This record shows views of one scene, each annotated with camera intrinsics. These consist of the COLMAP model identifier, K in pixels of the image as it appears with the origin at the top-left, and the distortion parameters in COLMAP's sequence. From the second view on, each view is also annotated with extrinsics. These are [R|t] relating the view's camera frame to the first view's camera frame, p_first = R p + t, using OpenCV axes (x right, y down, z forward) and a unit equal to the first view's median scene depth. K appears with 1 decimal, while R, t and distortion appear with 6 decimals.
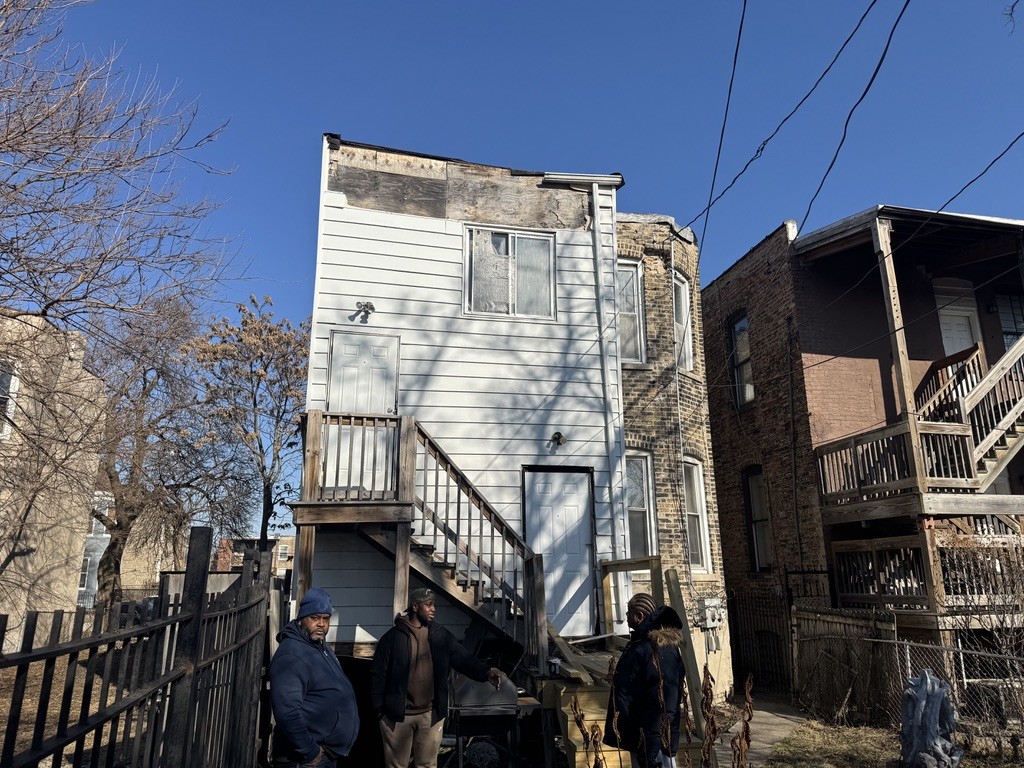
lens RADIAL K [[696.0, 0, 512.0], [0, 696.0, 384.0], [0, 0, 1]] dist [0.174386, -0.369871]
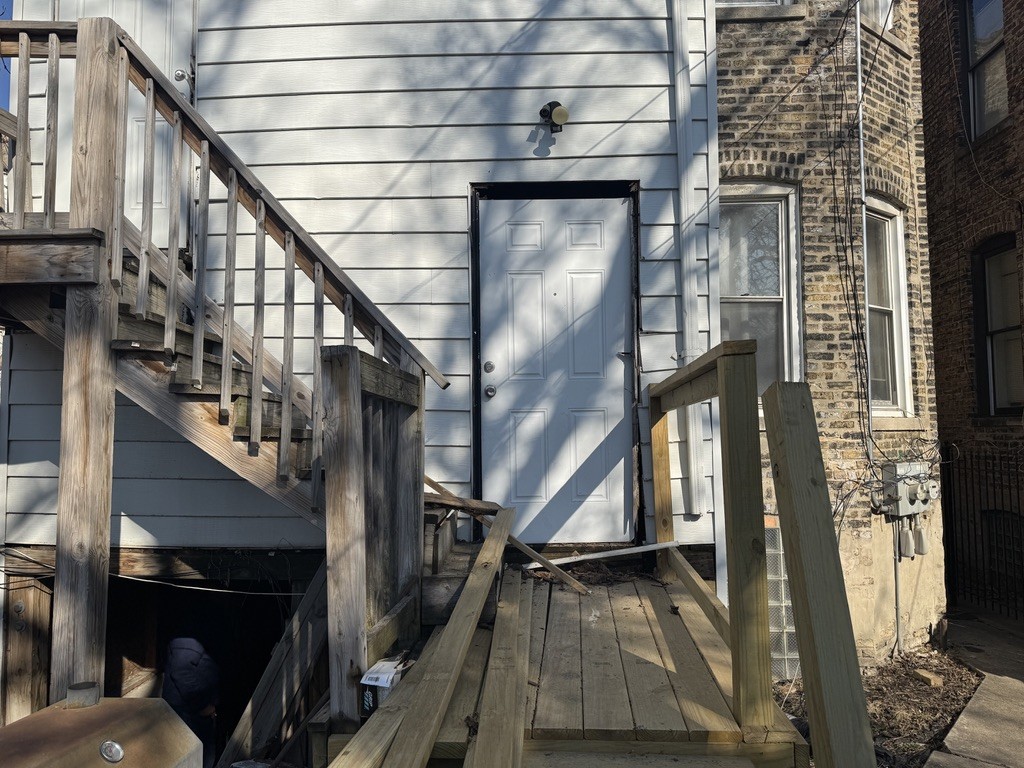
lens RADIAL K [[711.0, 0, 512.0], [0, 711.0, 384.0], [0, 0, 1]] dist [0.035591, -0.051760]
pose [[0.974352, -0.014433, -0.224567, 0.114215], [0.059359, 0.979081, 0.194620, 0.126151], [0.217060, -0.202958, 0.954826, 0.444514]]
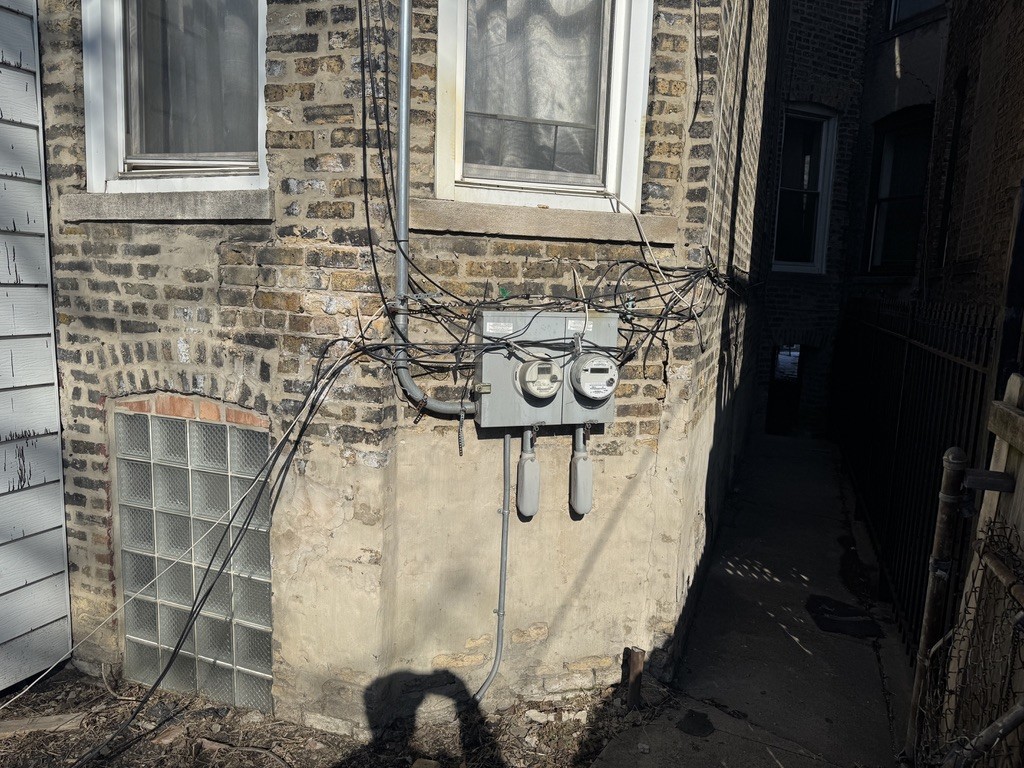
lens RADIAL K [[711.0, 0, 512.0], [0, 711.0, 384.0], [0, 0, 1]] dist [0.035591, -0.051760]
pose [[0.844595, 0.119915, -0.521805, 0.395436], [0.094593, 0.925845, 0.365874, 0.241422], [0.526984, -0.358374, 0.770621, 0.814710]]
